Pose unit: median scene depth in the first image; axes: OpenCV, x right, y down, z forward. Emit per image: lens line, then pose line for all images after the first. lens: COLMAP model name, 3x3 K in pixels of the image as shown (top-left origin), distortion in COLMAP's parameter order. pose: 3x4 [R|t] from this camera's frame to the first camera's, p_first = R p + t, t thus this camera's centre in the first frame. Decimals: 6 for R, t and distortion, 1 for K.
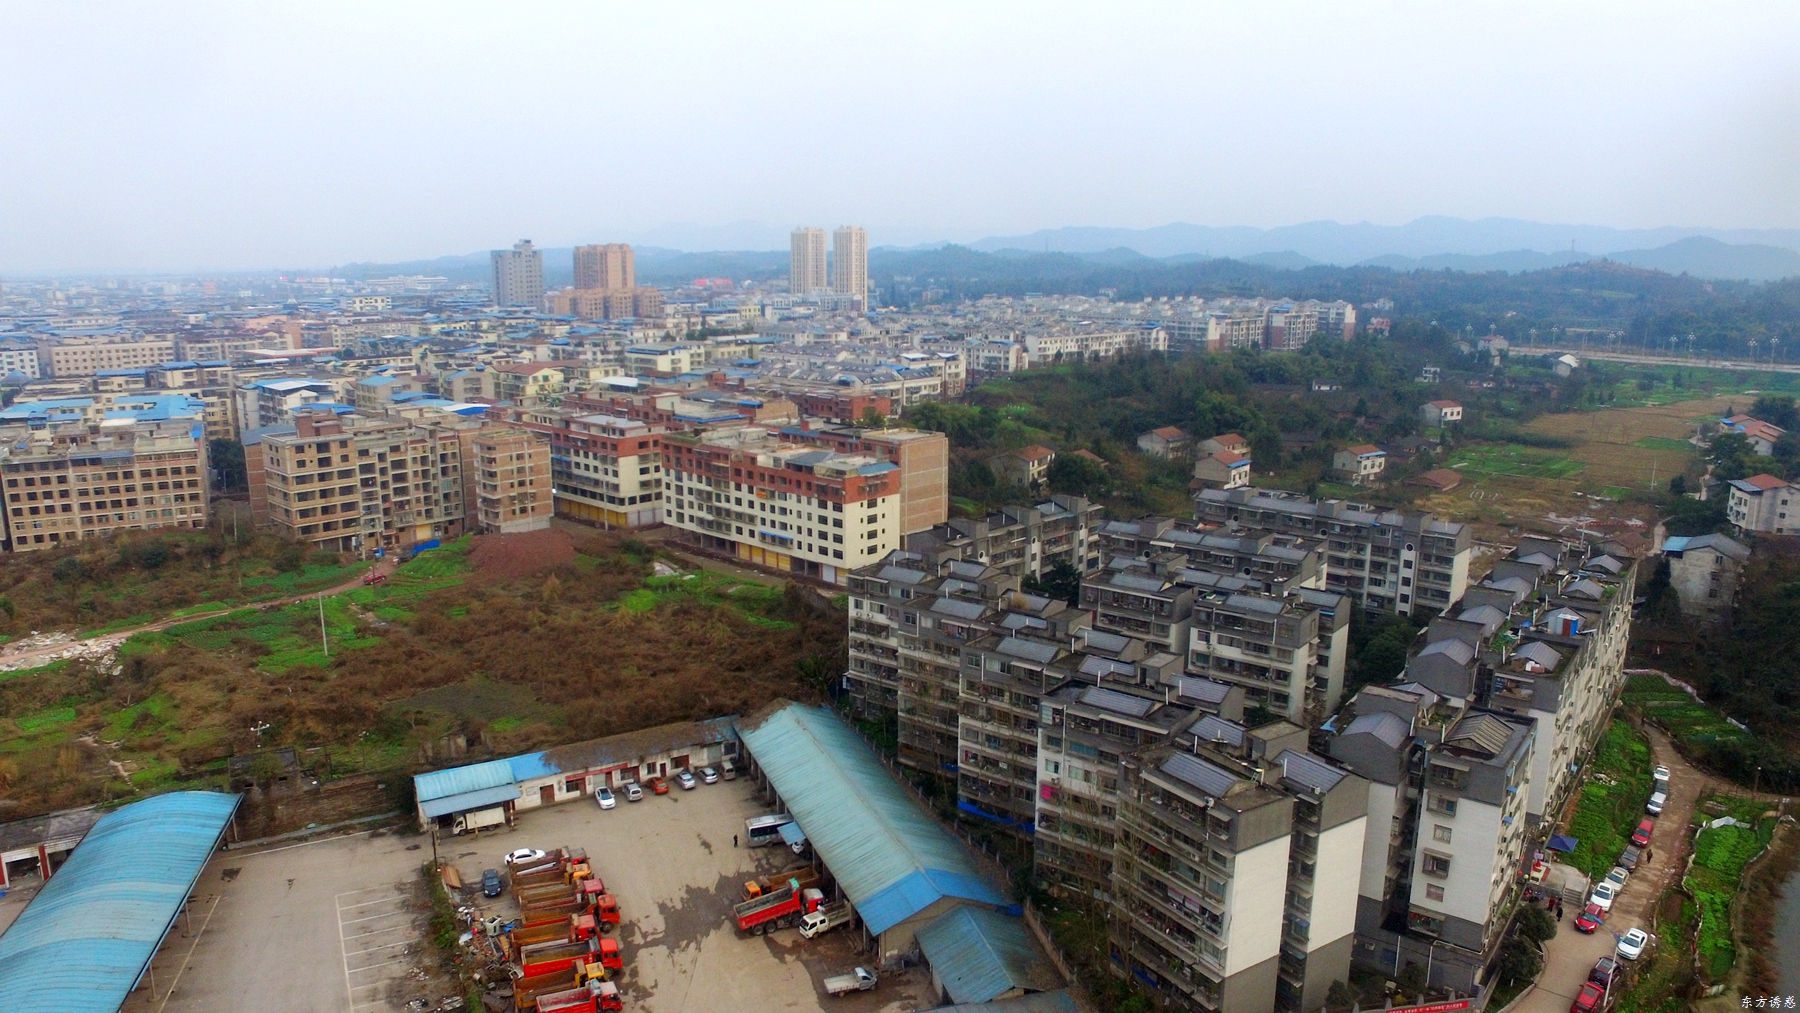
lens RADIAL K [[1209.0, 0, 902.2], [0, 1209.0, 520.3], [0, 0, 1]] dist [-0.127542, 0.095474]
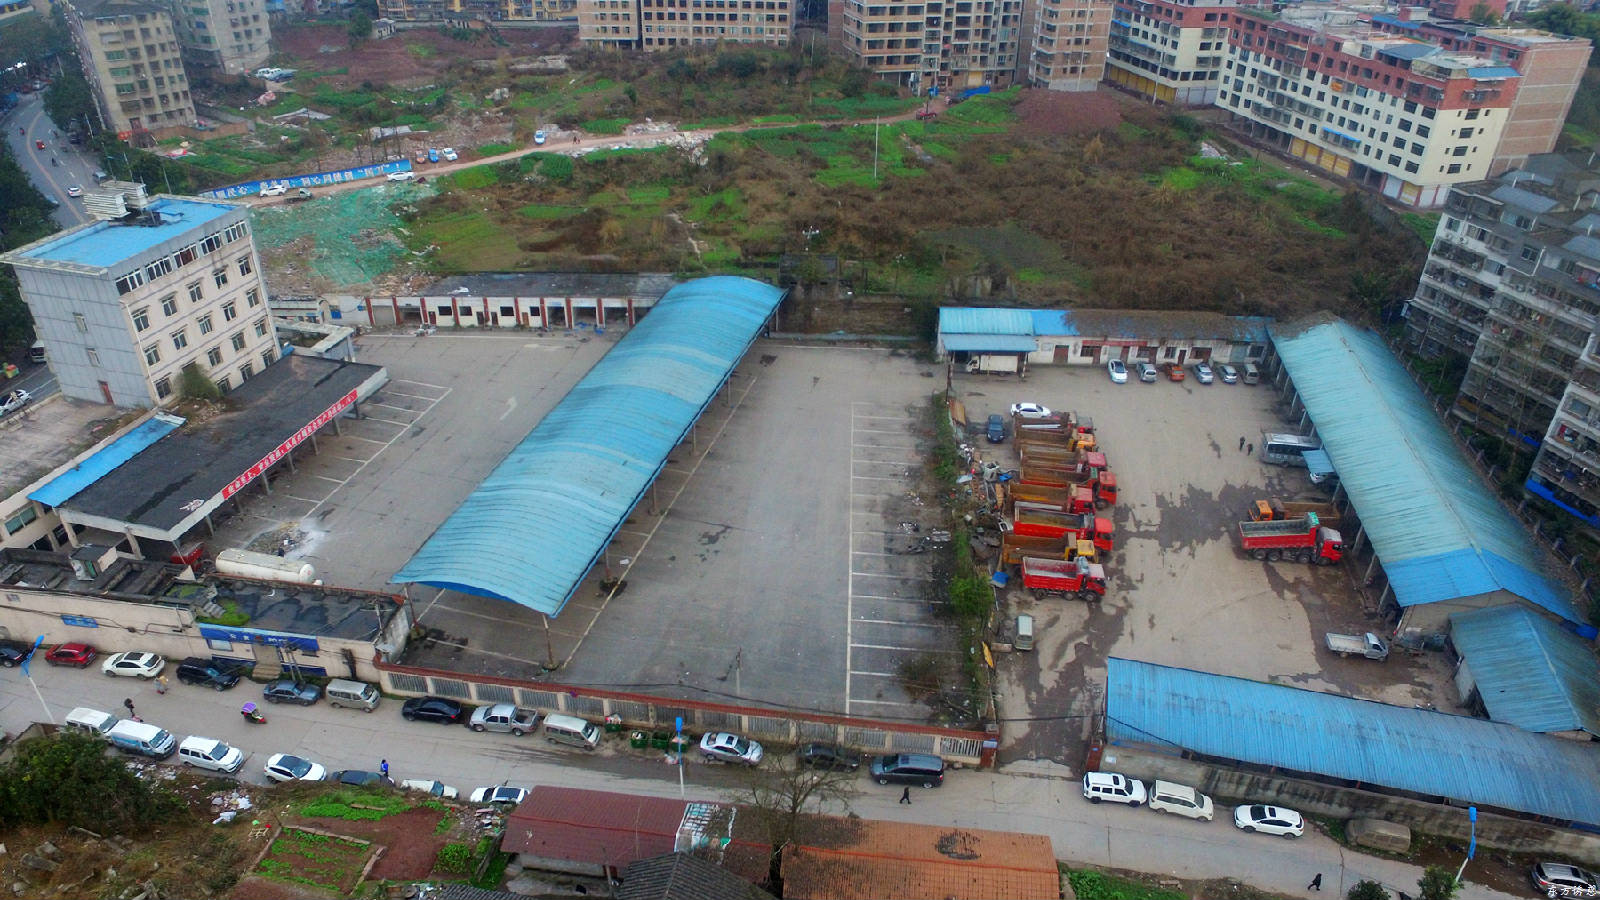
lens RADIAL K [[1074.7, 0, 801.9], [0, 1074.7, 462.2], [0, 0, 1]] dist [-0.127542, 0.095474]
pose [[0.858396, 0.280336, -0.429613, -0.061773], [-0.127593, 0.927831, 0.350500, 0.024614], [0.496866, -0.246052, 0.832215, 0.106120]]
